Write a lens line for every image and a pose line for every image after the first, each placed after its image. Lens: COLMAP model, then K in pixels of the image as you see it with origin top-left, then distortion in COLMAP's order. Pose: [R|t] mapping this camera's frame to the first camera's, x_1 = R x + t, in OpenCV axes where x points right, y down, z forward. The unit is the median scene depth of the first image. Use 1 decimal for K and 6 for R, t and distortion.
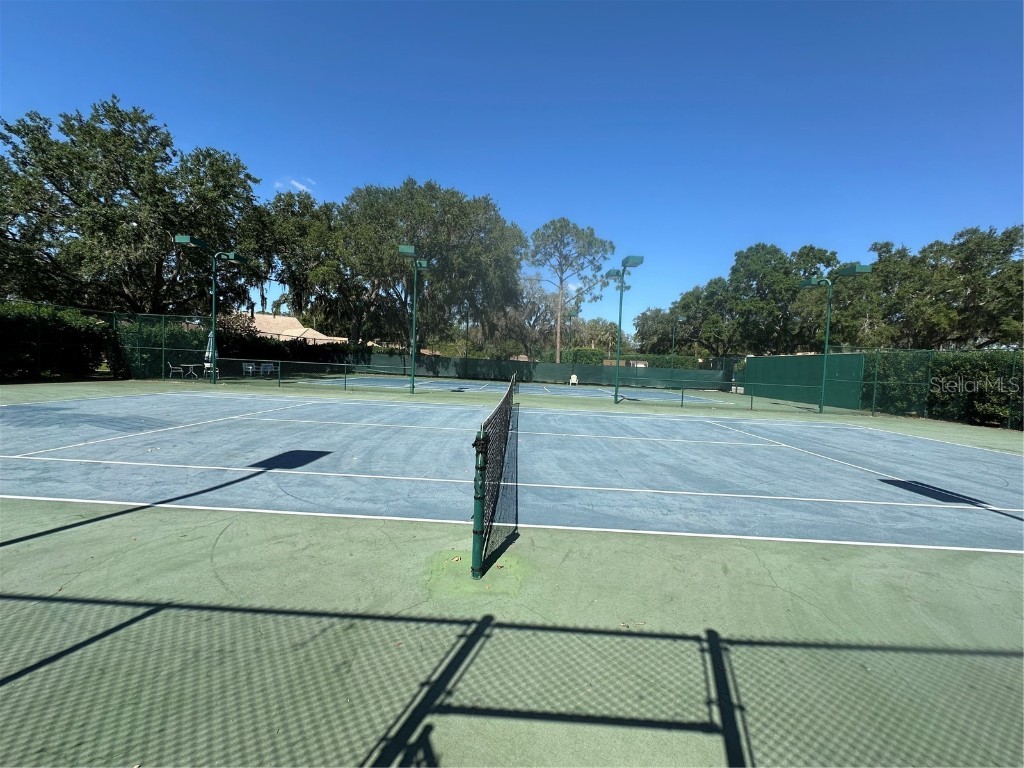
lens RADIAL K [[409.9, 0, 512.8], [0, 409.9, 380.5], [0, 0, 1]] dist [-0.002542, 0.000044]
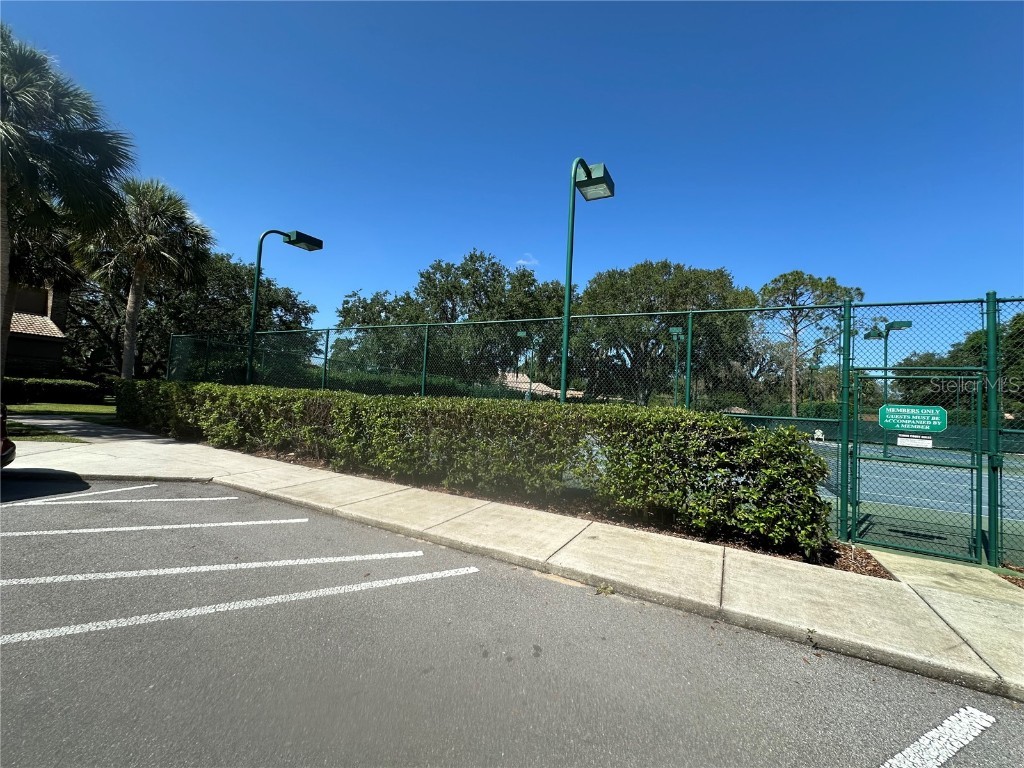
lens RADIAL K [[409.9, 0, 509.6], [0, 409.9, 384.9], [0, 0, 1]] dist [-0.002542, 0.000044]
pose [[0.895505, -0.012358, -0.444881, -0.061883], [-0.036103, 0.994303, -0.100294, 0.004479], [0.443585, 0.105875, 0.889956, -0.166606]]
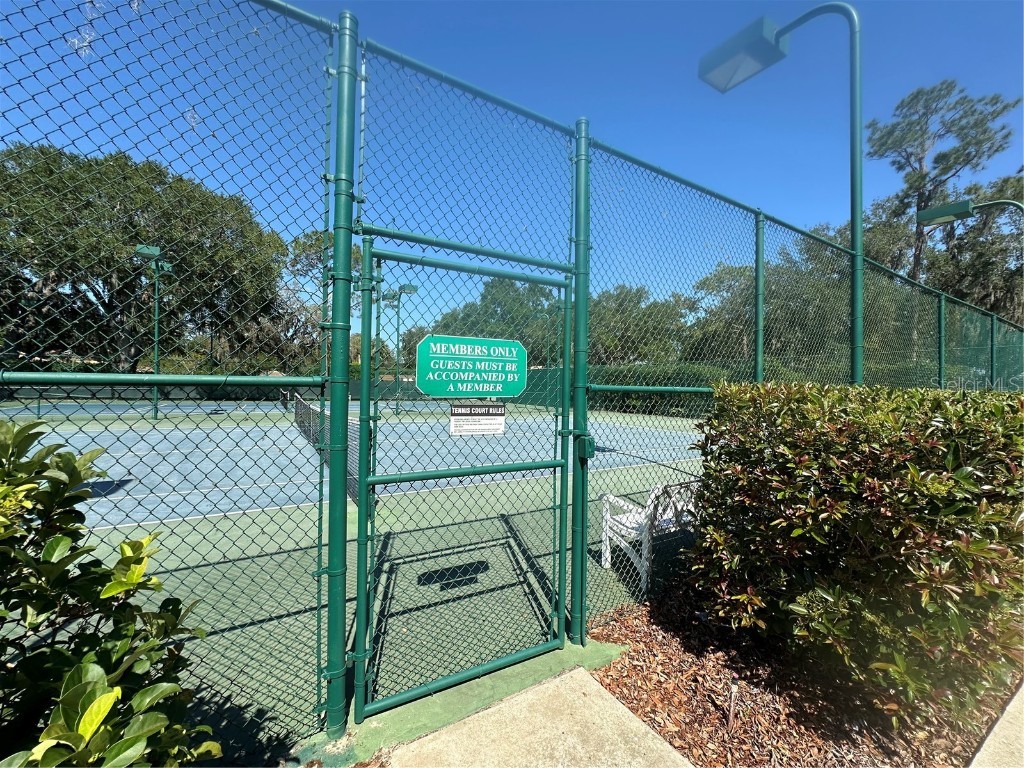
lens RADIAL K [[409.9, 0, 510.7], [0, 409.9, 381.4], [0, 0, 1]] dist [-0.002542, 0.000044]
pose [[0.848324, -0.024563, 0.528907, -0.030602], [0.041501, 0.998935, -0.020173, 0.000497], [-0.527849, 0.039063, 0.848440, -0.043707]]
